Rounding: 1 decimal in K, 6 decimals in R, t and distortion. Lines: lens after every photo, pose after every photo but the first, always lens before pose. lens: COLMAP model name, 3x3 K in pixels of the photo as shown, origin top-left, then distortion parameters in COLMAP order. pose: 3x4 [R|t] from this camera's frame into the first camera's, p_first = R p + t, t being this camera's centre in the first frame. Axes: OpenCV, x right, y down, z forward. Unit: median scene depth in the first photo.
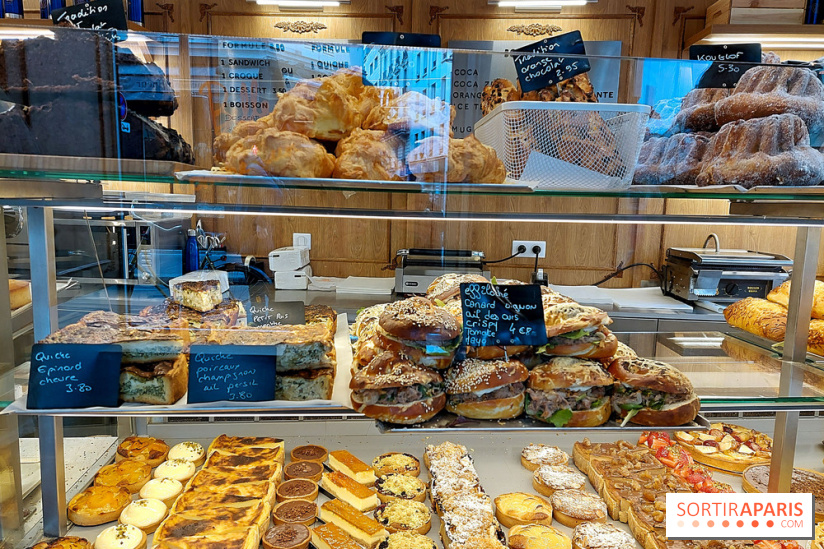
lens RADIAL K [[590.8, 0, 413.2], [0, 590.8, 275.8], [0, 0, 1]] dist [0.048382, 0.000652]
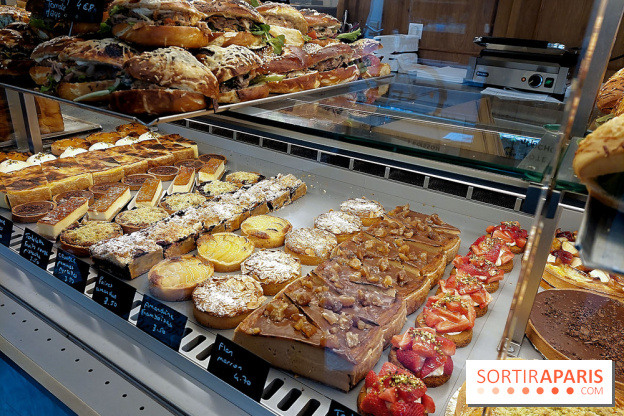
lens RADIAL K [[447.4, 0, 312.8], [0, 447.4, 204.6], [0, 0, 1]] dist [0.048382, 0.000652]
pose [[0.788770, 0.266889, -0.553726, 0.654172], [-0.119022, 0.950088, 0.288386, 0.093818], [0.603055, -0.161565, 0.781166, 0.389126]]
